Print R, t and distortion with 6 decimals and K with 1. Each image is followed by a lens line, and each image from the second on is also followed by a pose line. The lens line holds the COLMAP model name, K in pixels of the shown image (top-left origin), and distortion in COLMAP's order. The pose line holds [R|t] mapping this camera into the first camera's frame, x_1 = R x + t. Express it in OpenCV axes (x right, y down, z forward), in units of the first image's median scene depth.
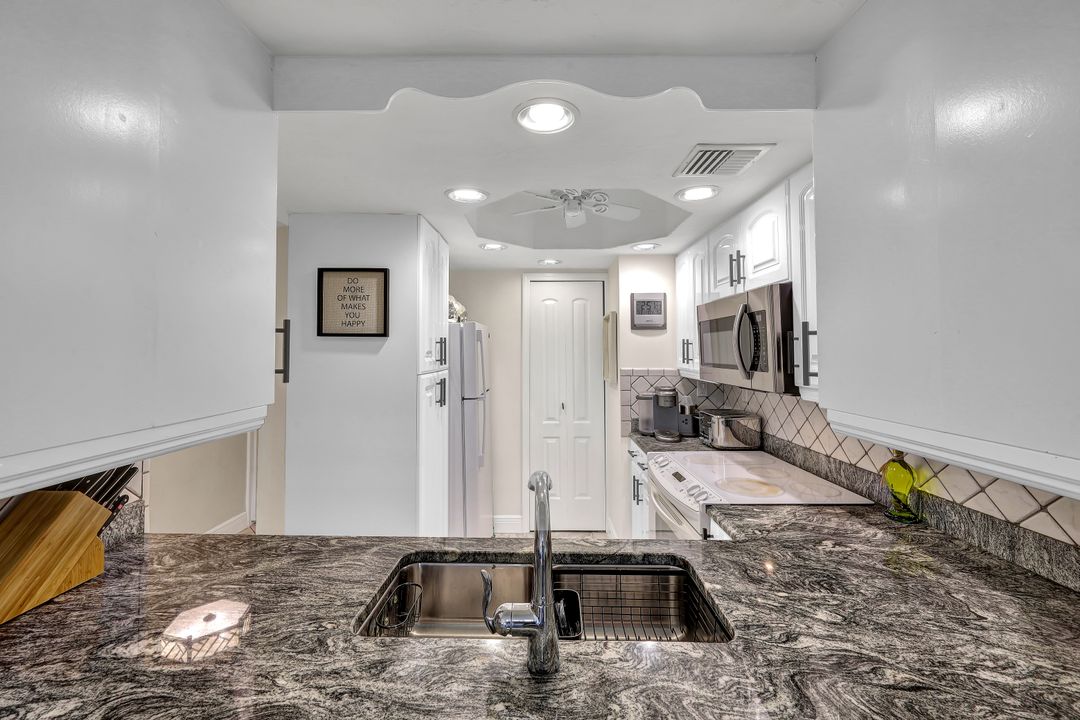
lens RADIAL K [[439.0, 0, 533.8], [0, 439.0, 348.3], [0, 0, 1]] dist [0.000005, 0.000217]
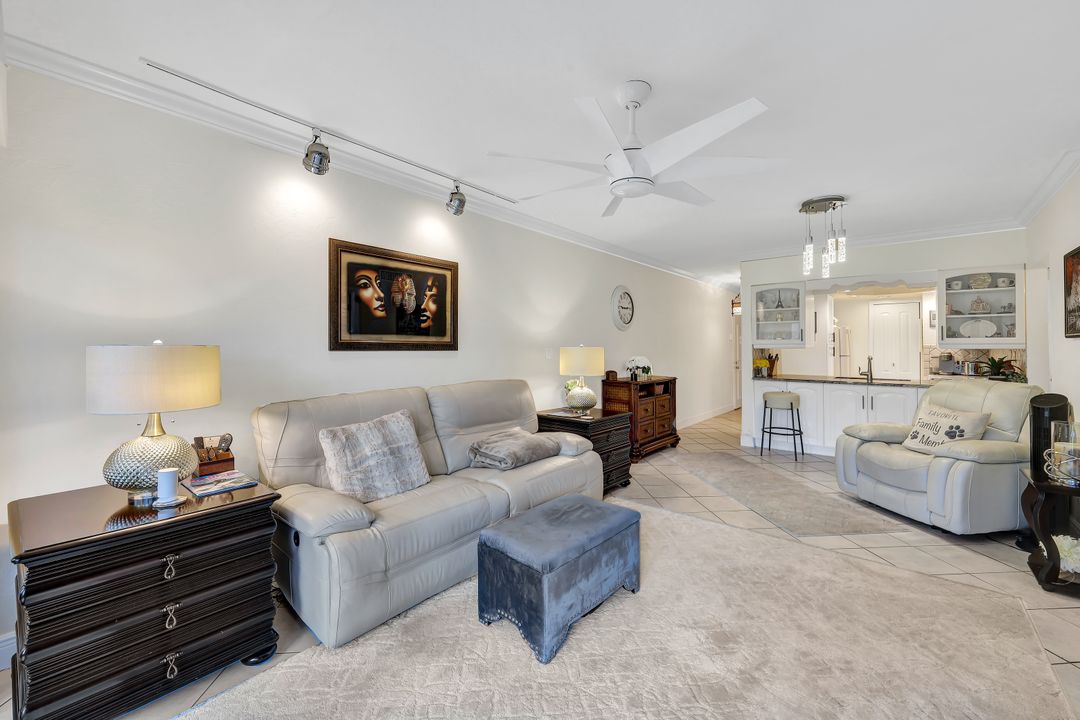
lens RADIAL K [[440.3, 0, 540.3], [0, 440.3, 345.5], [0, 0, 1]] dist [-0.000577, 0.000015]
pose [[0.779079, -0.002352, -0.626922, 0.102420], [0.003463, 0.999994, 0.000552, 0.049757], [0.626917, -0.002601, 0.779082, -2.424059]]
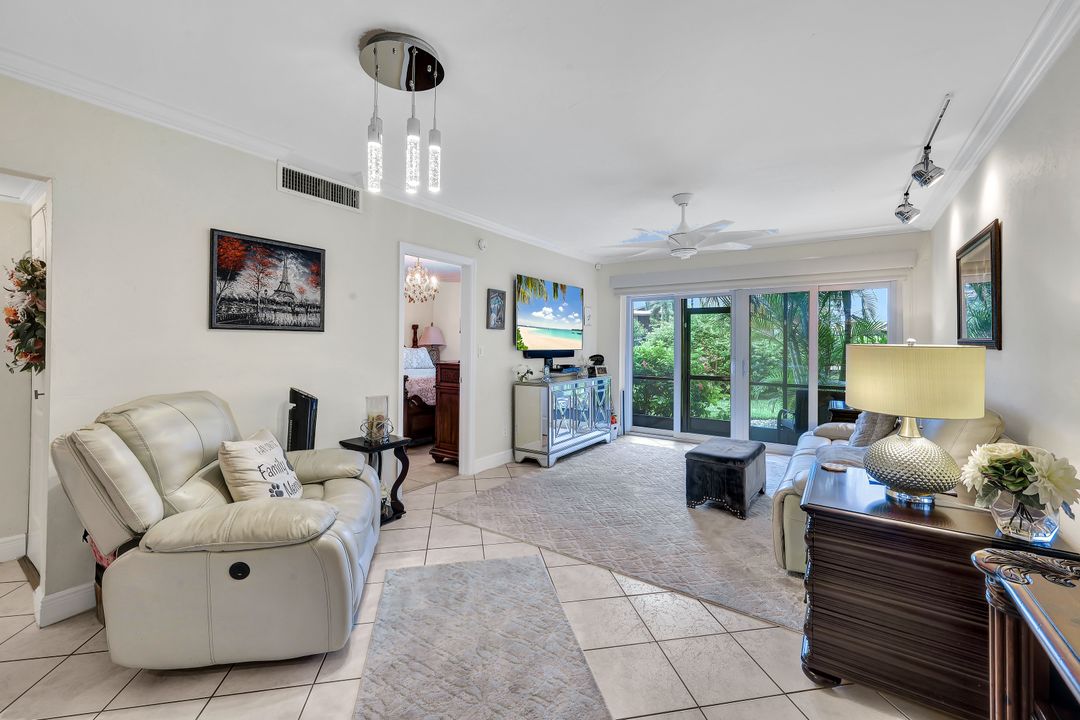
lens RADIAL K [[442.1, 0, 533.5], [0, 442.1, 340.4], [0, 0, 1]] dist [-0.000251, -0.000064]
pose [[-0.831690, -0.001919, 0.555237, -0.714655], [-0.010090, 0.999881, -0.011659, 0.065872], [-0.555148, -0.015299, -0.831611, -0.059862]]
